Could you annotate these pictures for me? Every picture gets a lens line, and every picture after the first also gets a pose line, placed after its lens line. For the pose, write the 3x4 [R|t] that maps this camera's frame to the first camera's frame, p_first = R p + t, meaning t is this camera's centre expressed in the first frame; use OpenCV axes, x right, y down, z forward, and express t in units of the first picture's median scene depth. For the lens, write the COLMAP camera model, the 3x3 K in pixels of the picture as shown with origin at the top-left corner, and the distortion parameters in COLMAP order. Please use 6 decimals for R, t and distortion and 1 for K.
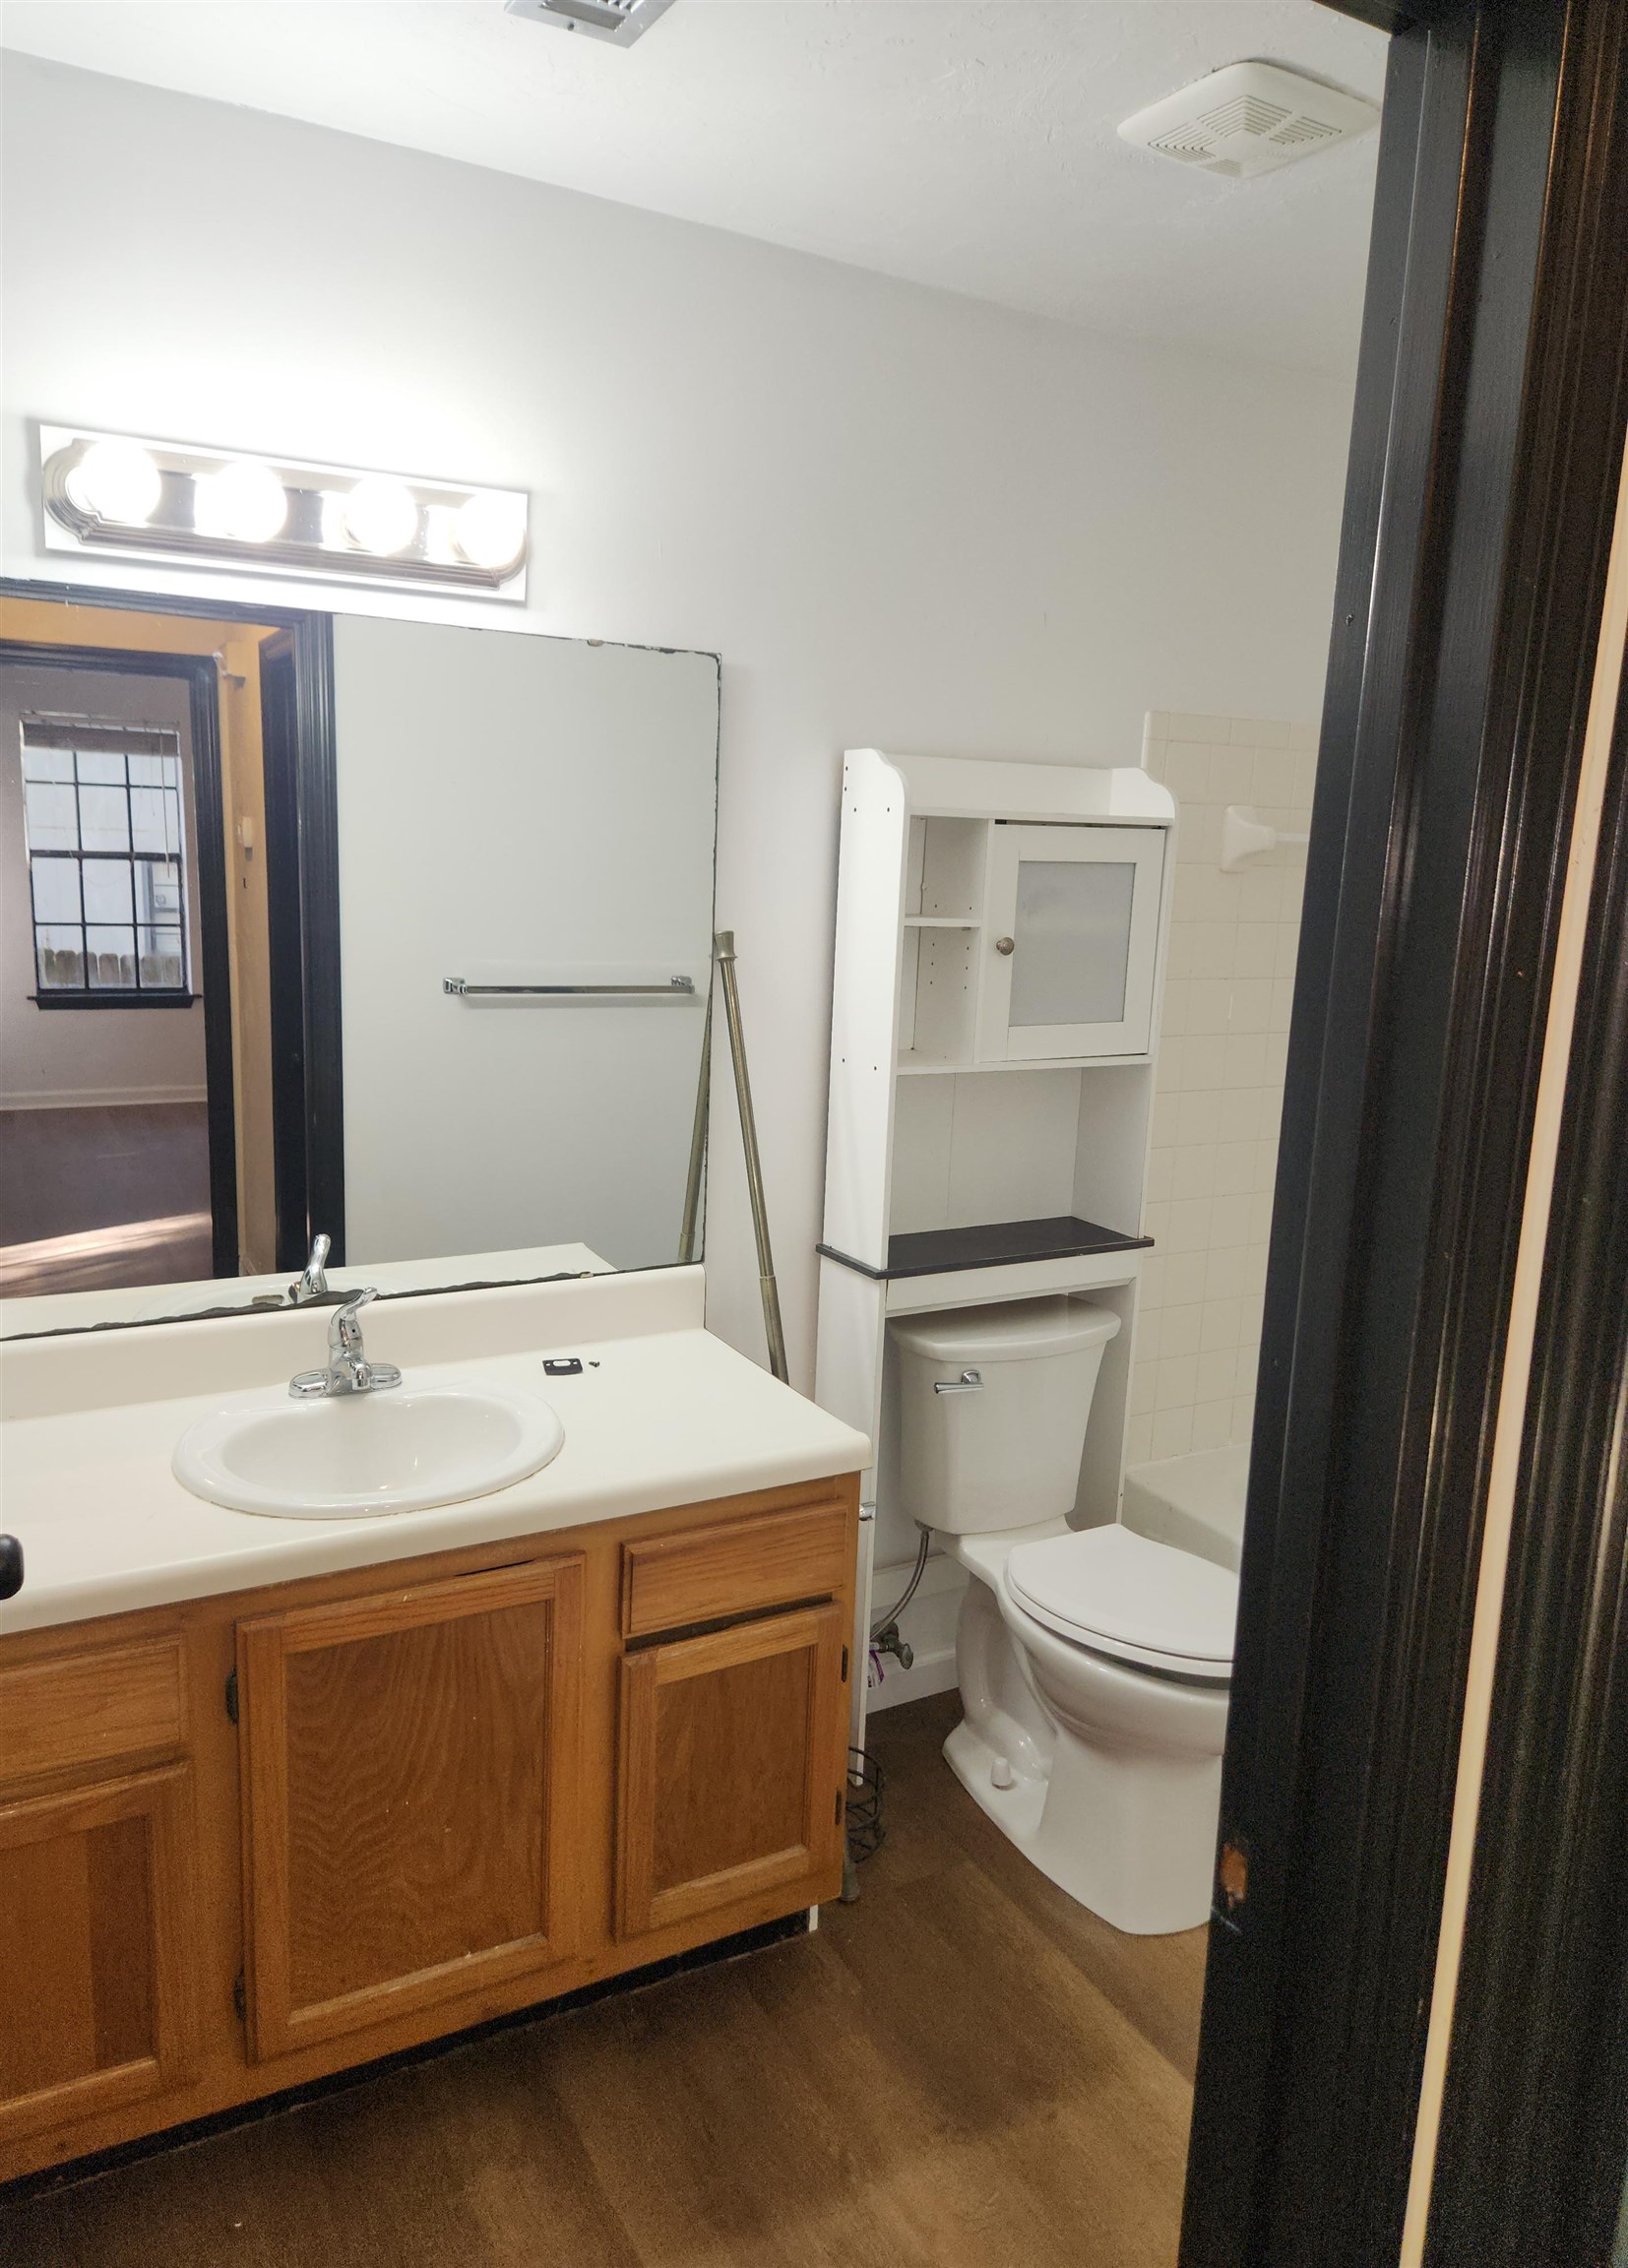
lens RADIAL K [[1594.4, 0, 814.0], [0, 1594.4, 1134.0], [0, 0, 1]] dist [0.000805, 0.000060]
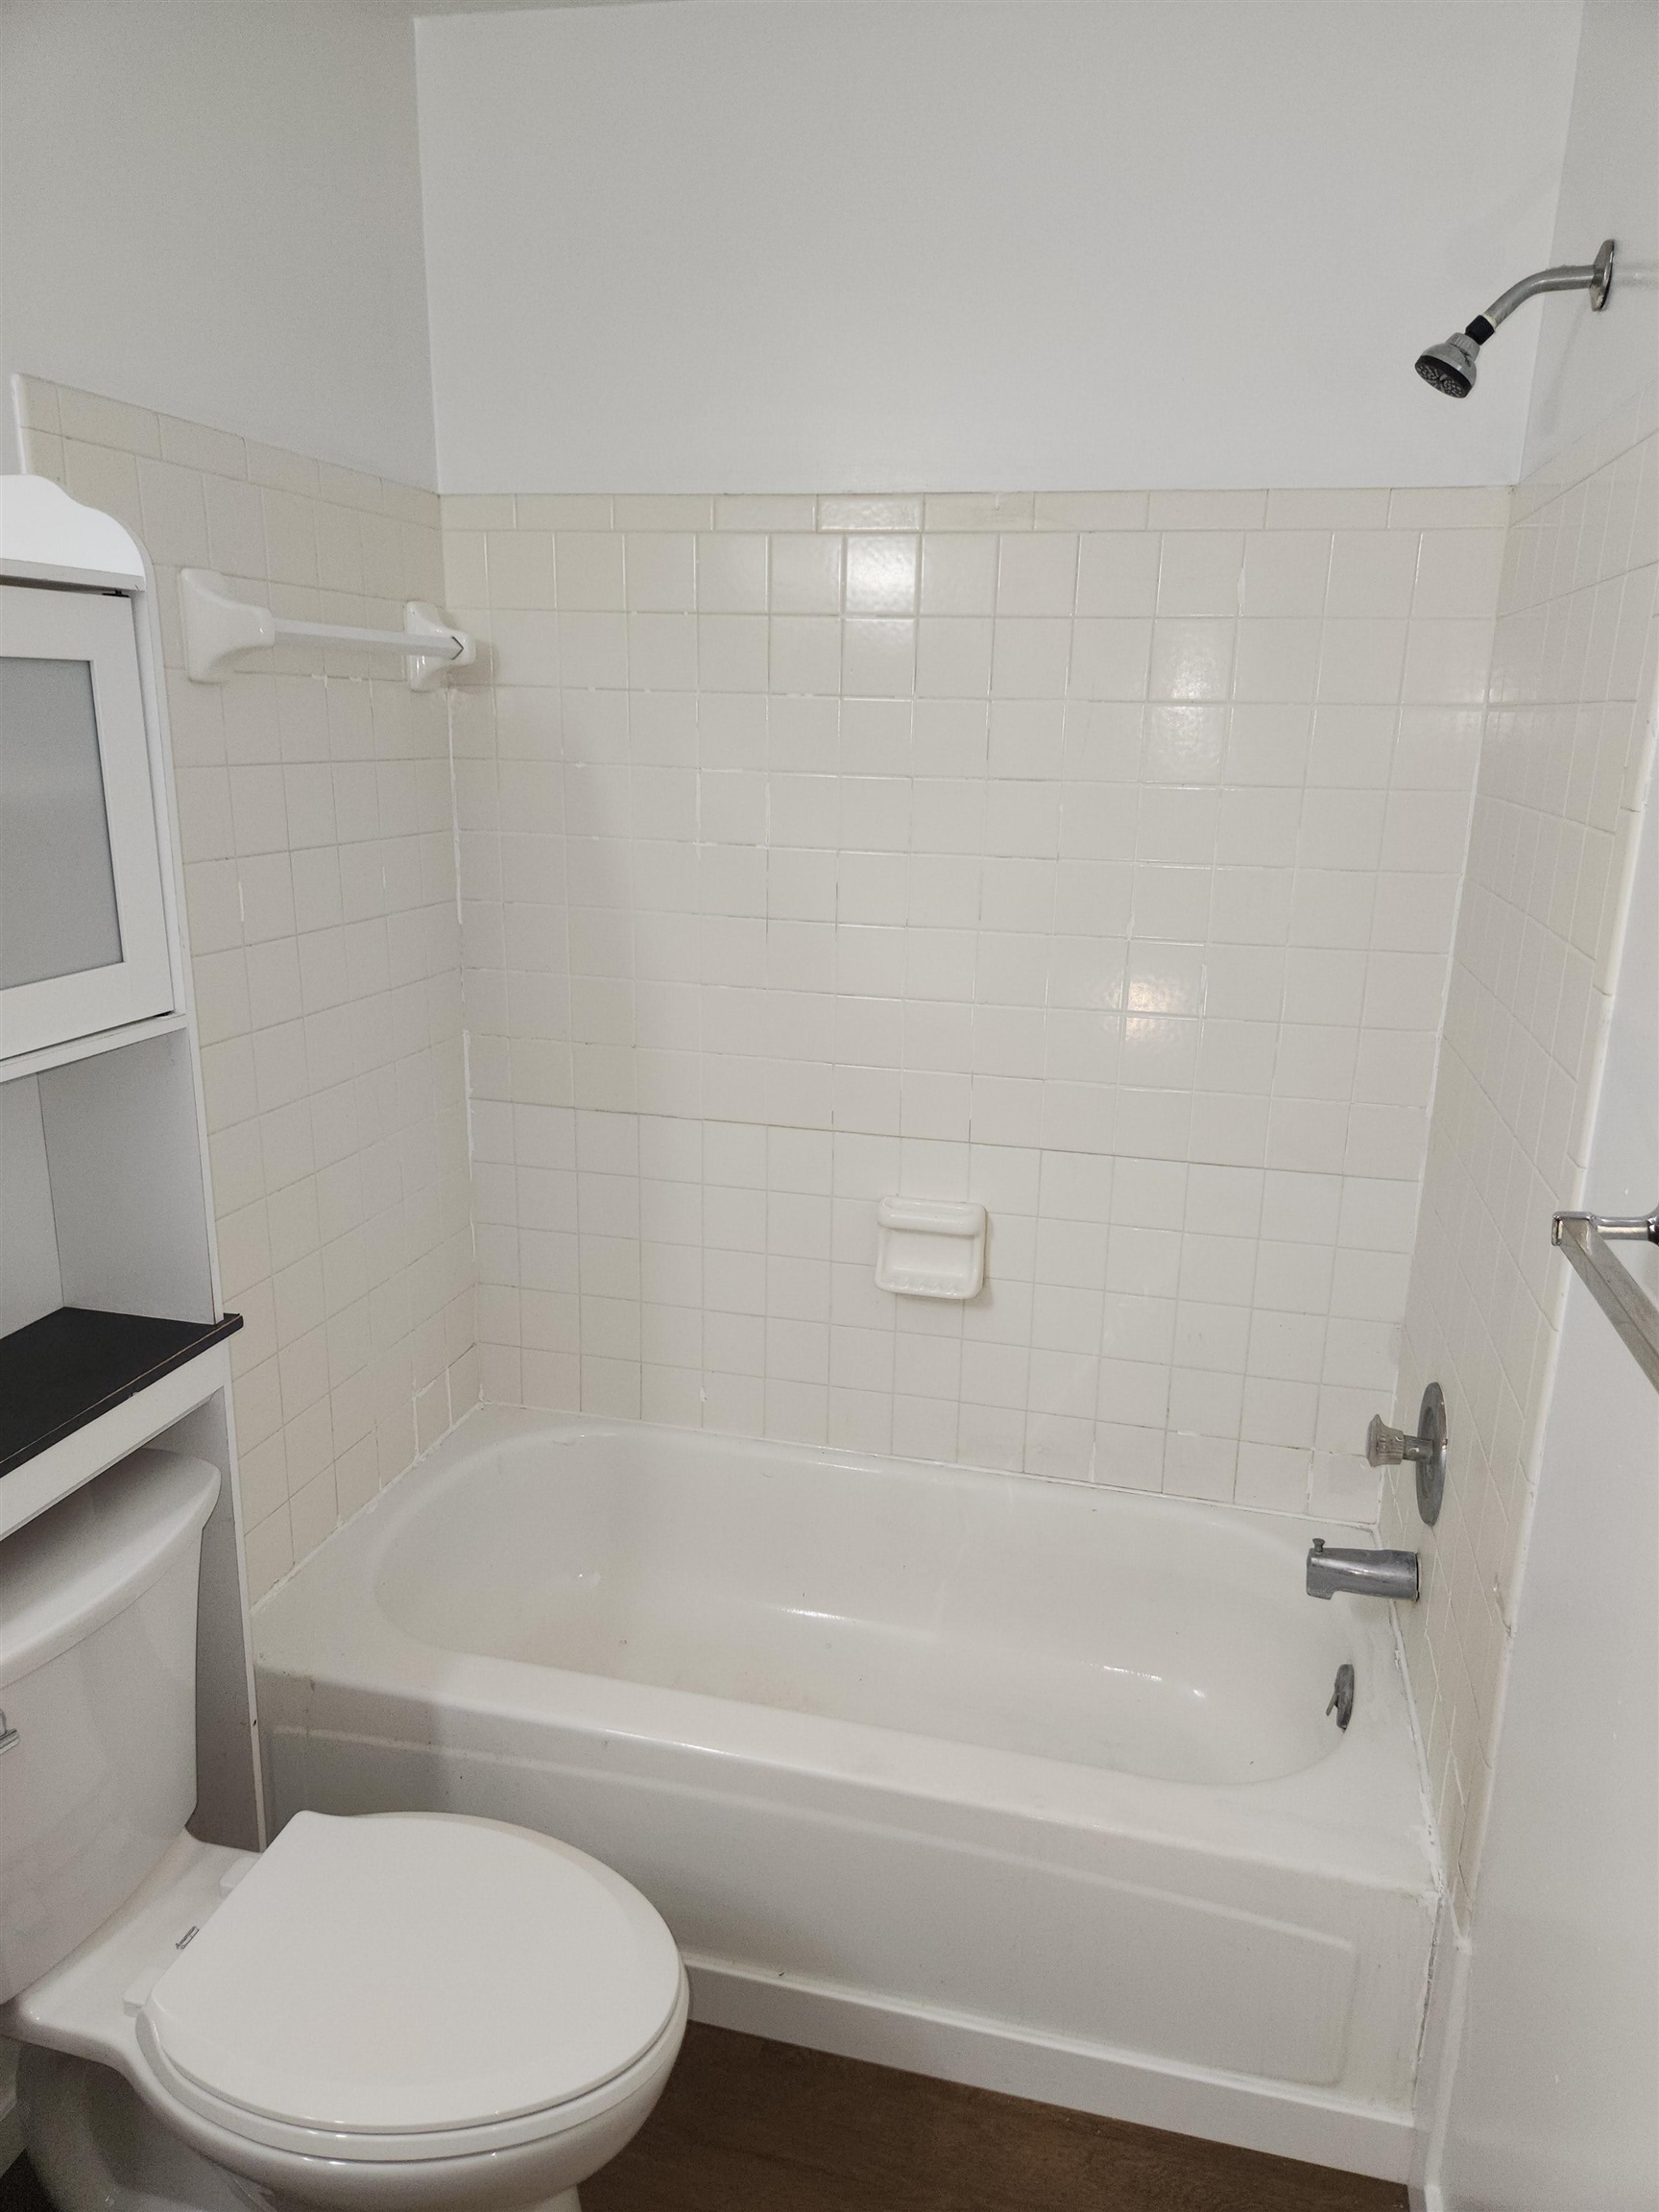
lens RADIAL K [[1465.6, 0, 829.5], [0, 1465.6, 1106.0], [0, 0, 1]] dist [0.021244, -0.003346]
pose [[0.686436, -0.212502, 0.695448, 0.000434], [0.145809, 0.977149, 0.154659, -0.063126], [-0.712422, -0.004761, 0.701735, 0.460904]]
